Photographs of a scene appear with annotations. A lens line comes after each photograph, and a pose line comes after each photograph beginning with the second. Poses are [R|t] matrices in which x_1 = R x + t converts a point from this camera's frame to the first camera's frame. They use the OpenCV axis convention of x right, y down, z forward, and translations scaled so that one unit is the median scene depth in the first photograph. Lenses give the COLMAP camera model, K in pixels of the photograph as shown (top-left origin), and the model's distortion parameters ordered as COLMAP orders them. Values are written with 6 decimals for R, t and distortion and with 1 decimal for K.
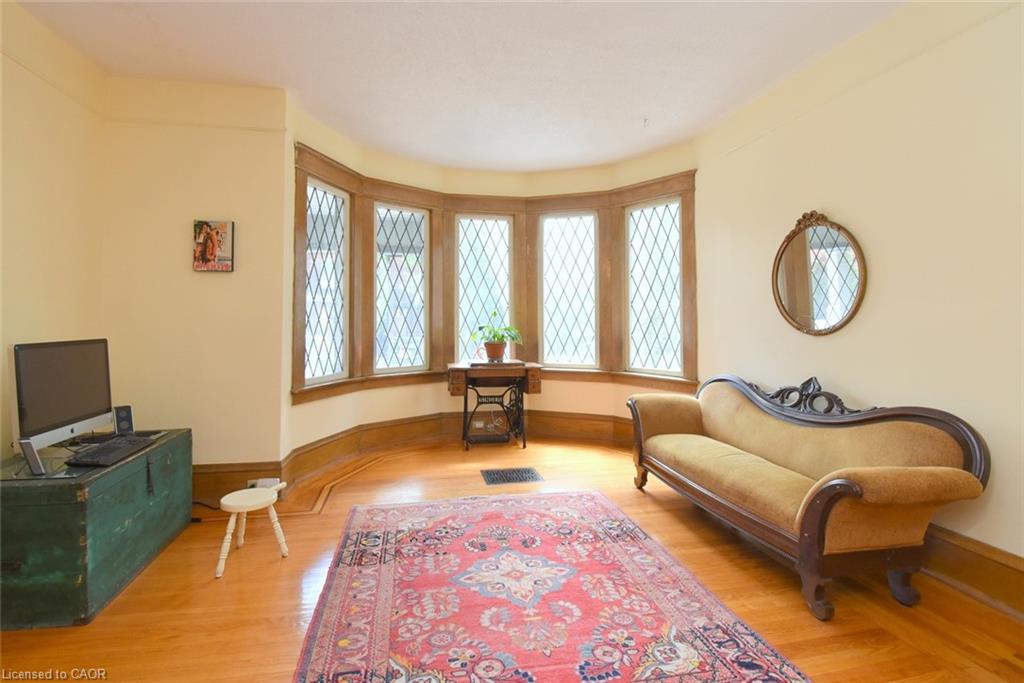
lens RADIAL K [[496.7, 0, 508.1], [0, 496.7, 306.5], [0, 0, 1]] dist [0.022406, -0.030043]
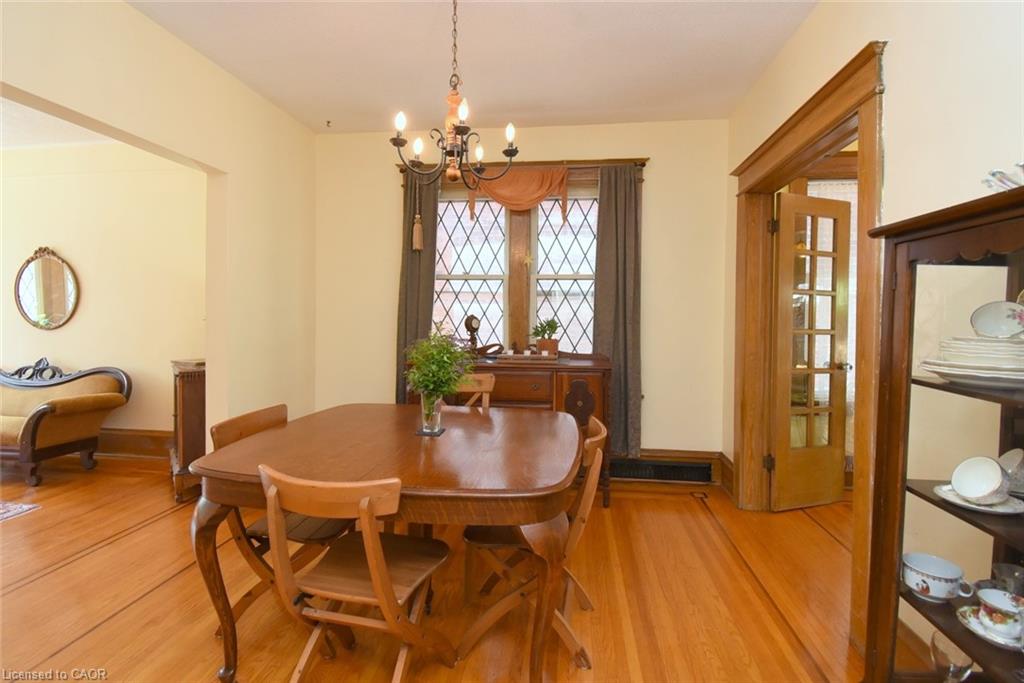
lens RADIAL K [[474.7, 0, 511.8], [0, 474.7, 323.2], [0, 0, 1]] dist [0.011855, -0.022021]
pose [[0.309291, -0.004581, 0.950956, -0.285532], [-0.031767, 0.999381, 0.015146, -0.026688], [-0.950437, -0.034893, 0.308954, -0.740315]]
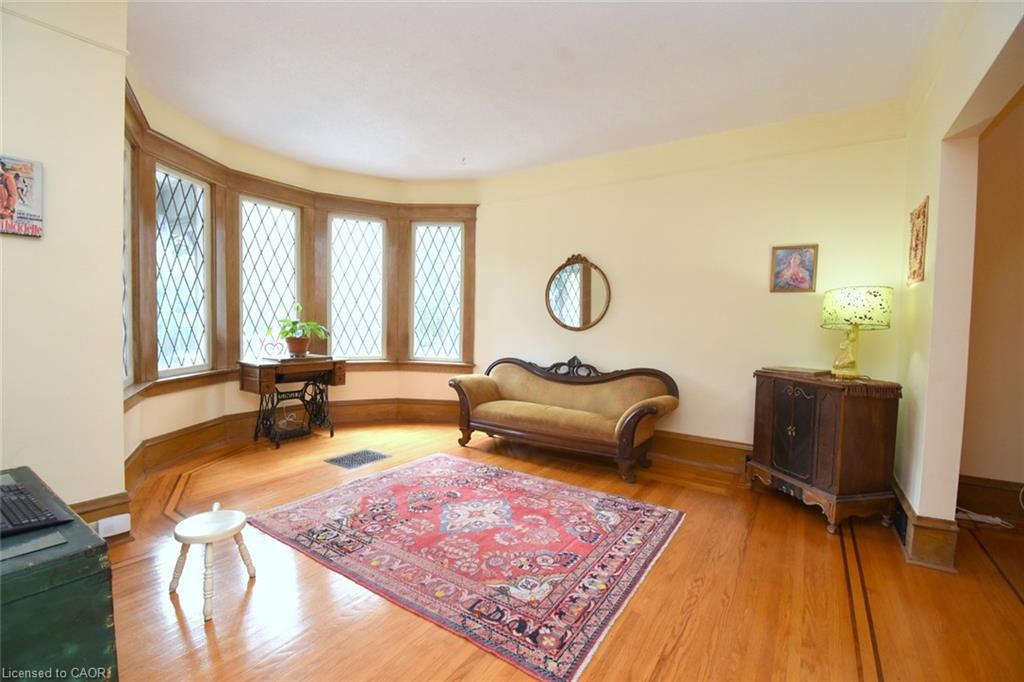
lens RADIAL K [[450.9, 0, 509.3], [0, 450.9, 339.7], [0, 0, 1]] dist [0.022768, -0.029502]
pose [[0.700359, -0.013647, 0.713660, -0.573554], [-0.042993, 0.997195, 0.061261, 0.005814], [-0.712495, -0.073587, 0.697808, 0.111982]]
